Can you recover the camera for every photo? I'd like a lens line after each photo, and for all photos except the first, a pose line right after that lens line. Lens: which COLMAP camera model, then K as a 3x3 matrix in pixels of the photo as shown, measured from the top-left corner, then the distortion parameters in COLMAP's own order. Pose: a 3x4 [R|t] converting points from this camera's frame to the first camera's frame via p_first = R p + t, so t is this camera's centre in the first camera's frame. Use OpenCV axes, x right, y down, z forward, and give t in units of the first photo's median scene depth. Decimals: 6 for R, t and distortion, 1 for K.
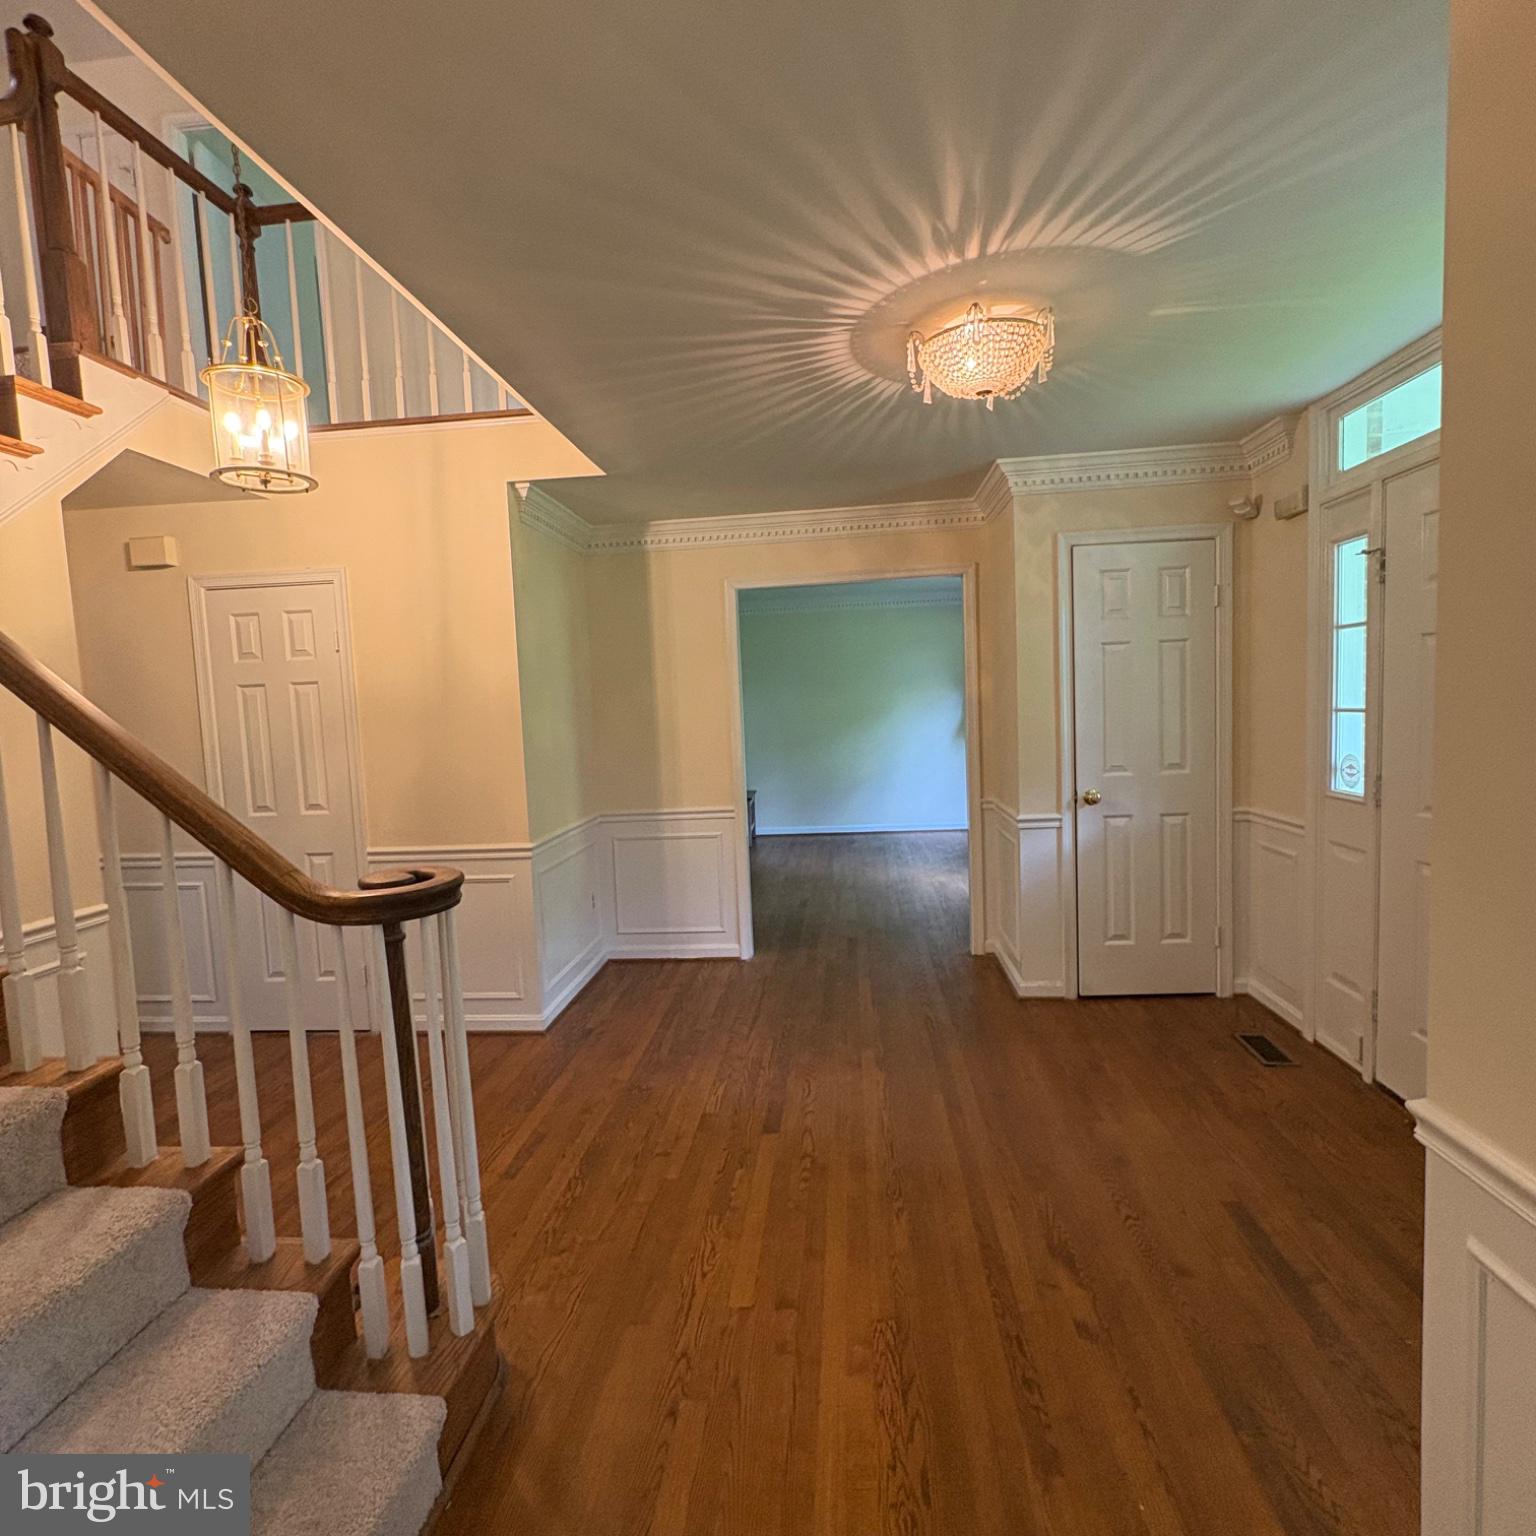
lens RADIAL K [[808.8, 0, 774.1], [0, 808.8, 763.4], [0, 0, 1]] dist [-0.020224, 0.000417]
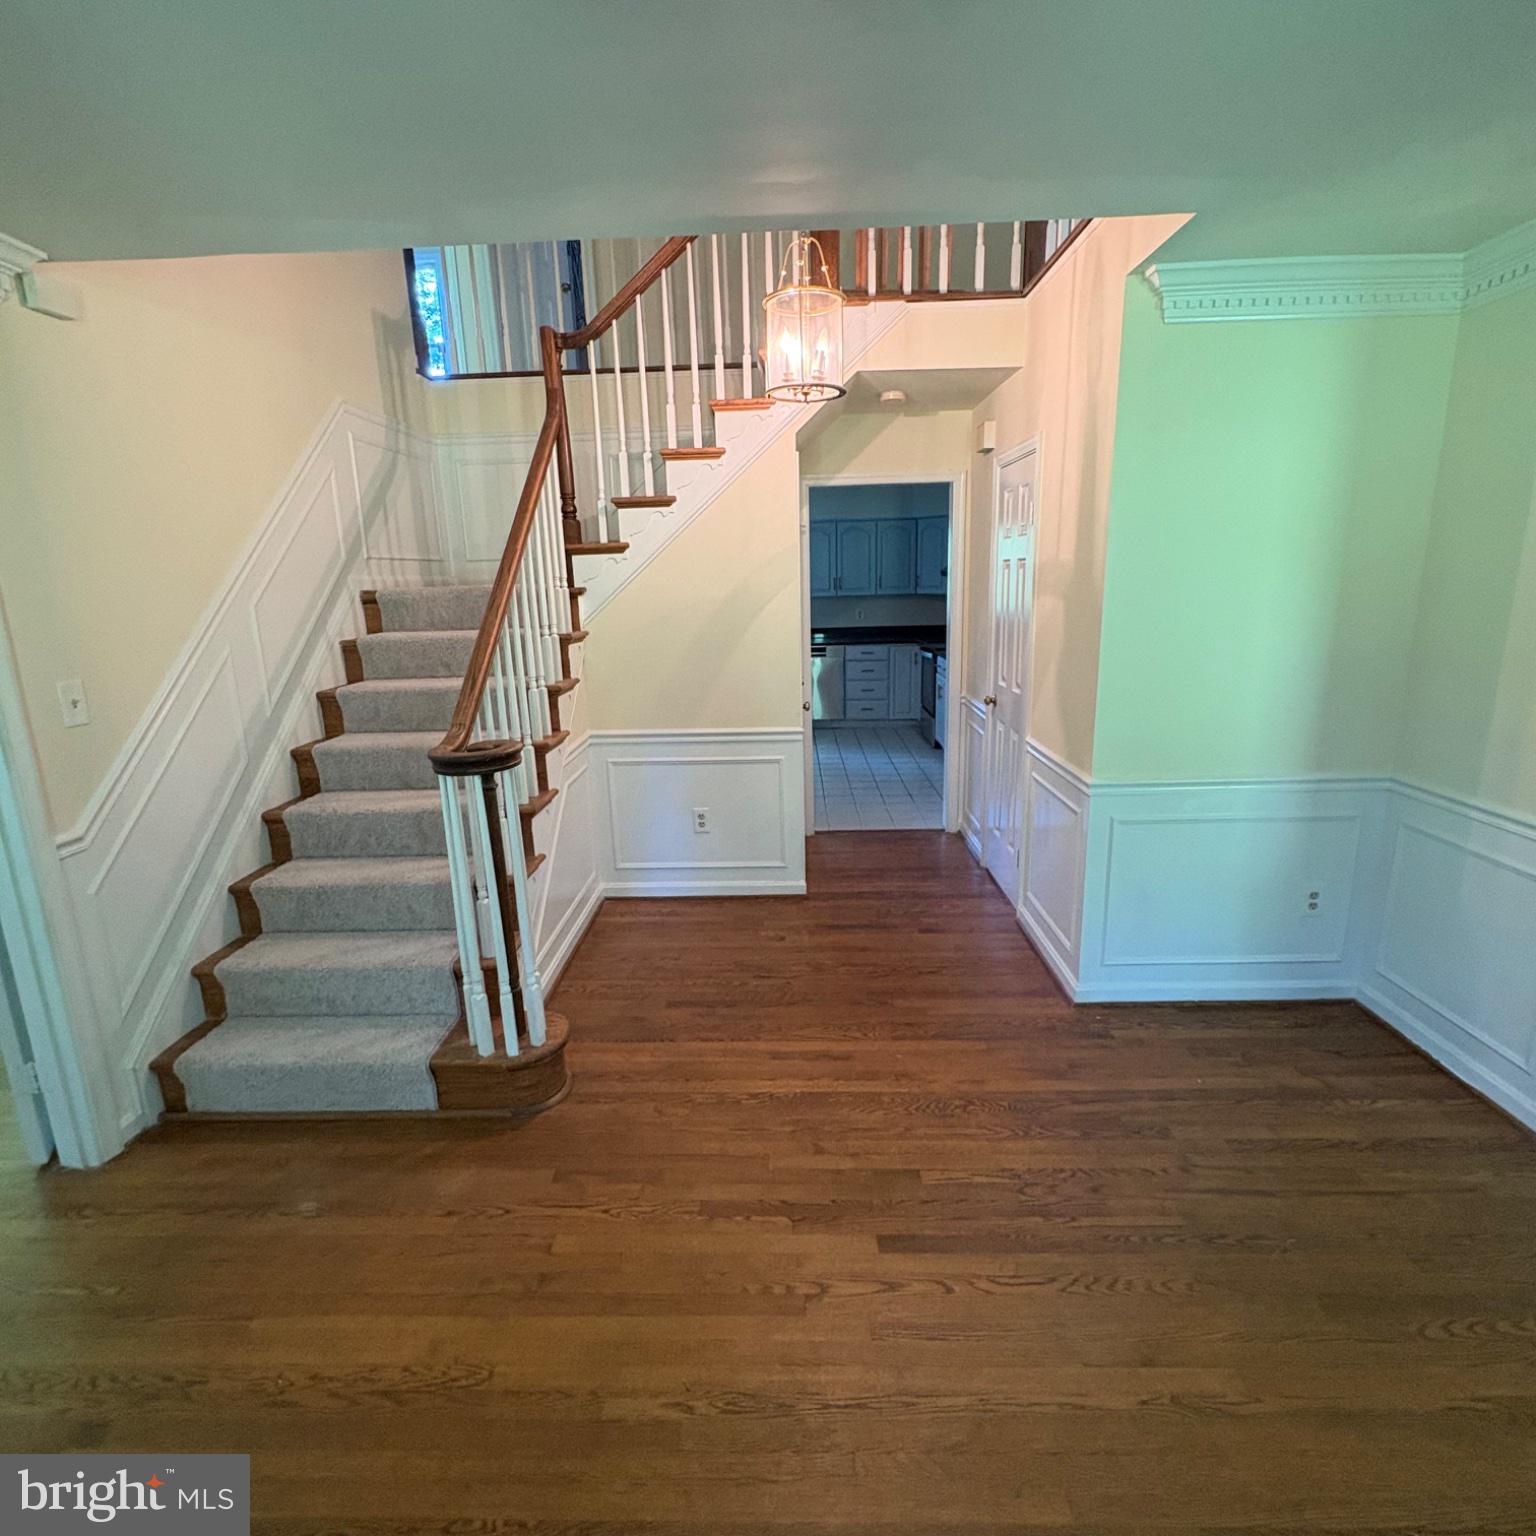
lens RADIAL K [[819.8, 0, 768.4], [0, 819.8, 762.9], [0, 0, 1]] dist [0.001244, 0.000112]
pose [[0.067343, 0.263967, -0.962178, 0.602181], [-0.050995, 0.964017, 0.260902, -0.146174], [0.996426, 0.031497, 0.078381, 0.861370]]
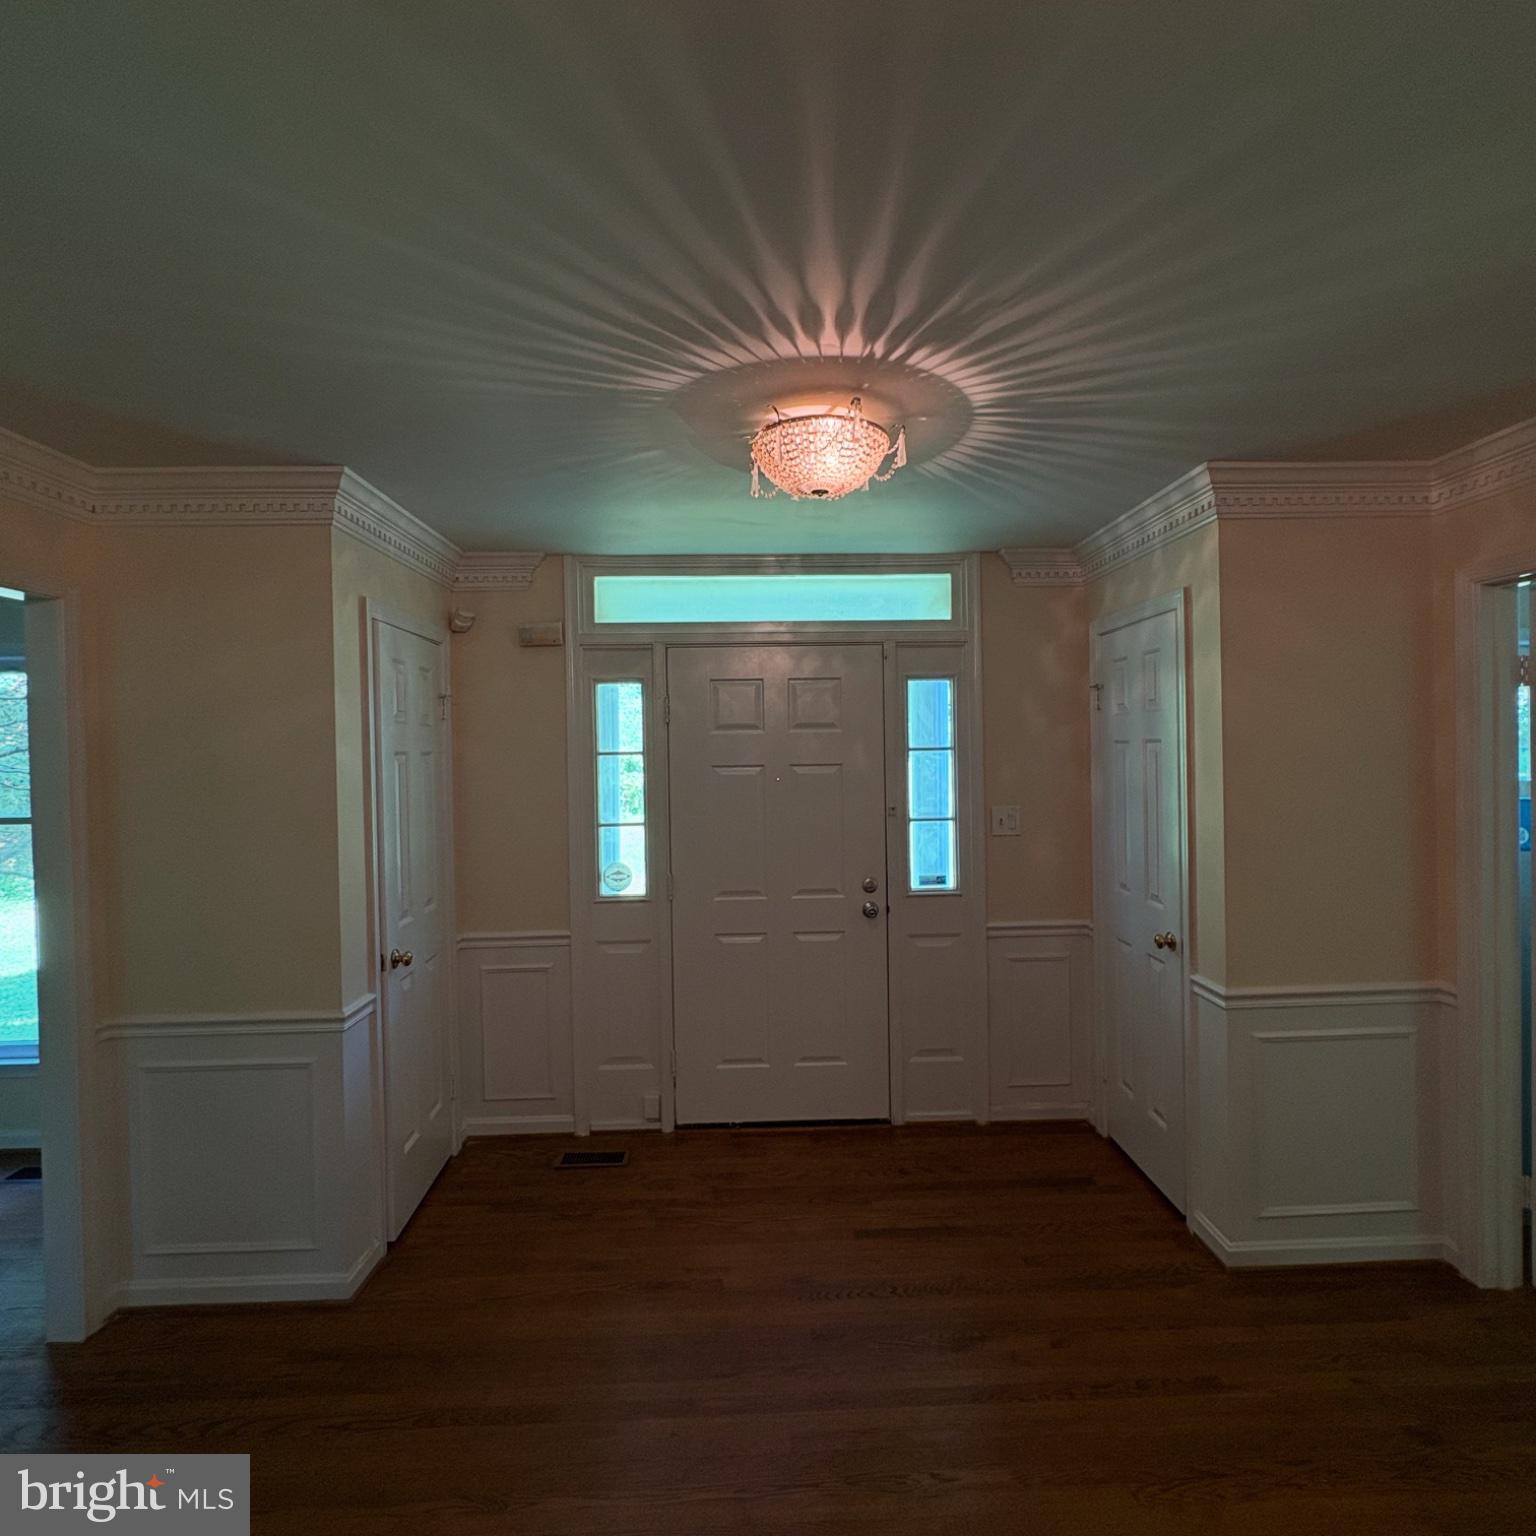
lens RADIAL K [[808.3, 0, 760.0], [0, 808.3, 767.1], [0, 0, 1]] dist [-0.000505, -0.000274]
pose [[-0.118884, 0.034669, 0.992303, -0.548672], [0.096397, 0.995072, -0.023217, -0.117337], [-0.988218, 0.092895, -0.121640, 1.041735]]
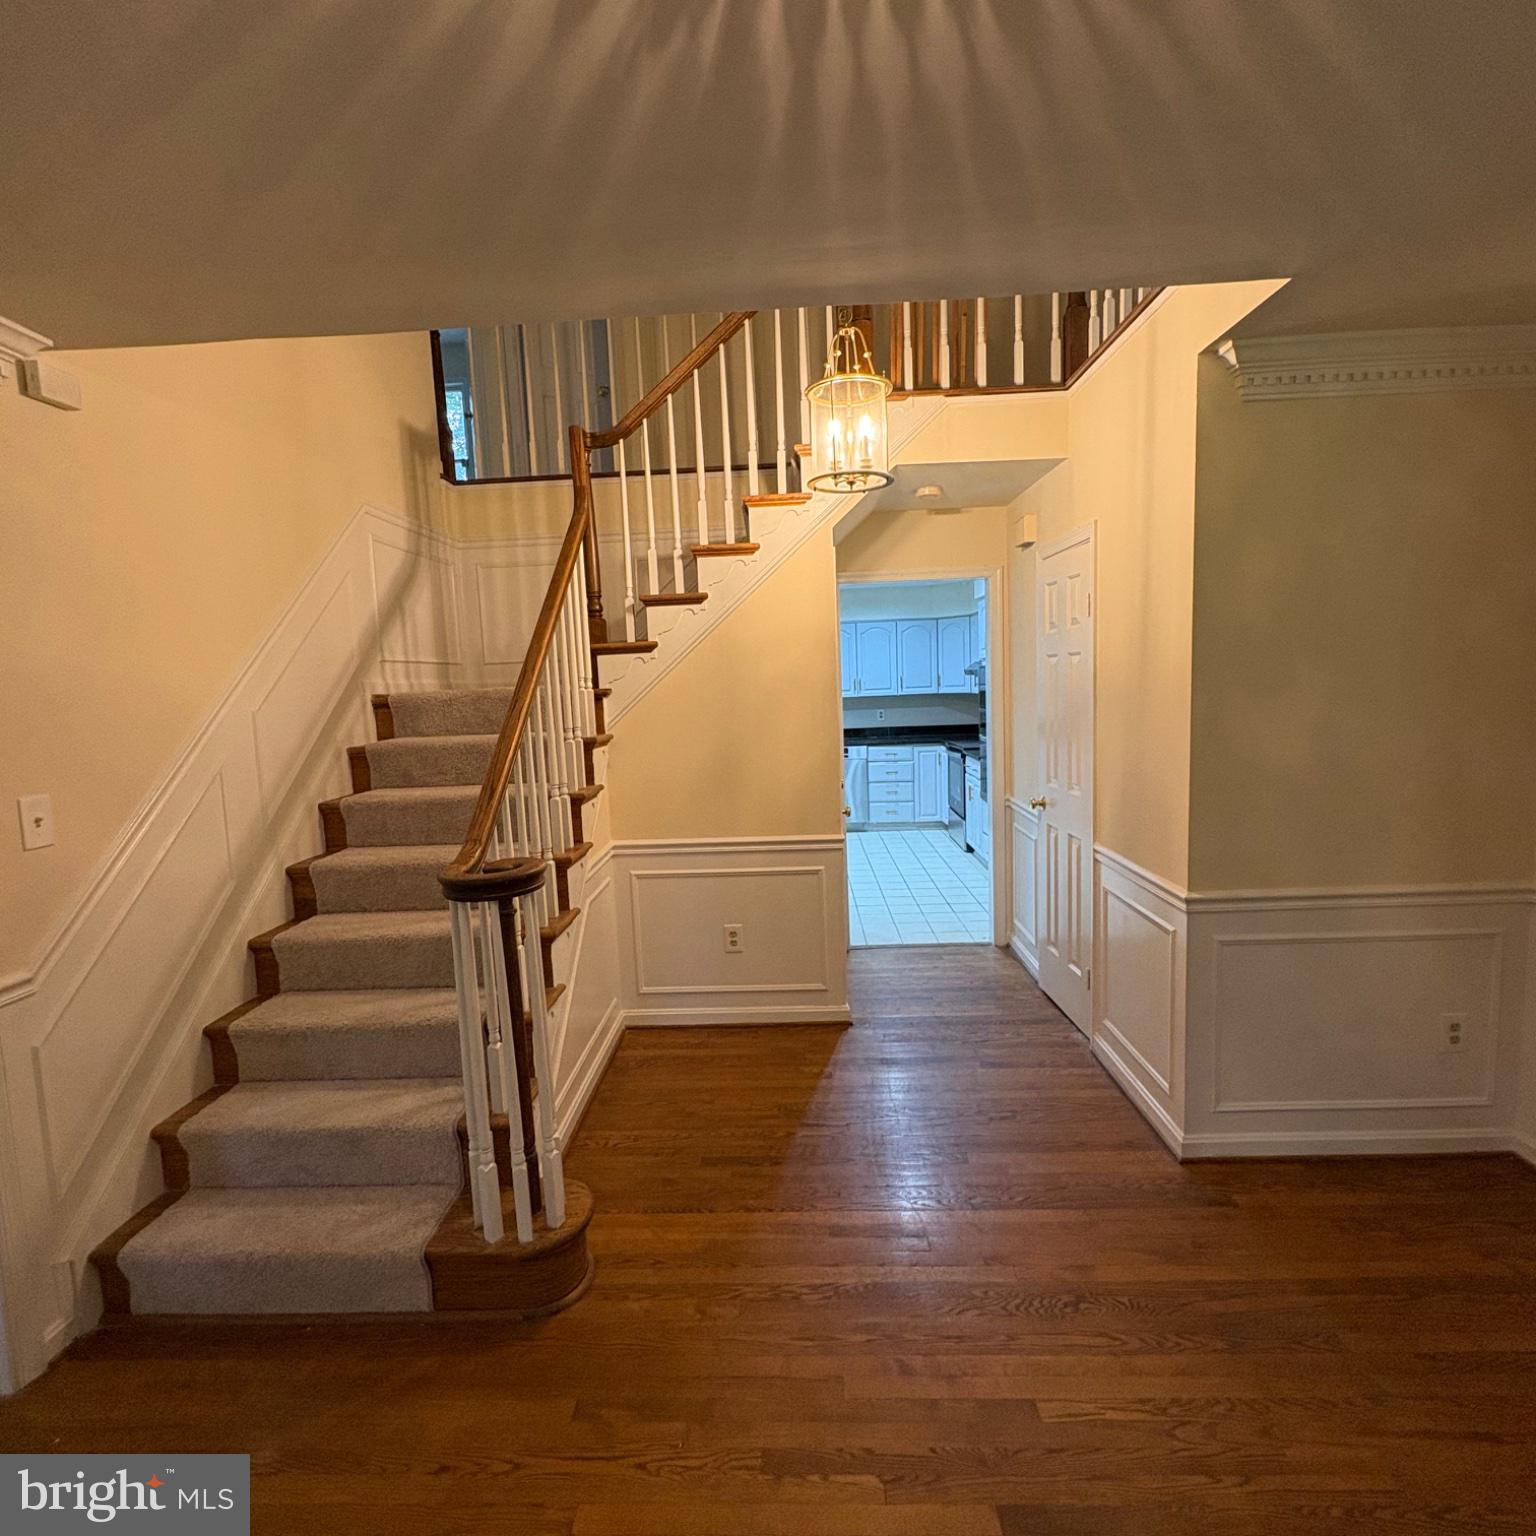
lens RADIAL K [[819.8, 0, 768.4], [0, 819.8, 762.9], [0, 0, 1]] dist [0.001244, 0.000112]
pose [[0.059778, 0.142575, -0.987977, 0.483967], [-0.038468, 0.989341, 0.140444, -0.129779], [0.997470, 0.029610, 0.064625, 0.819608]]
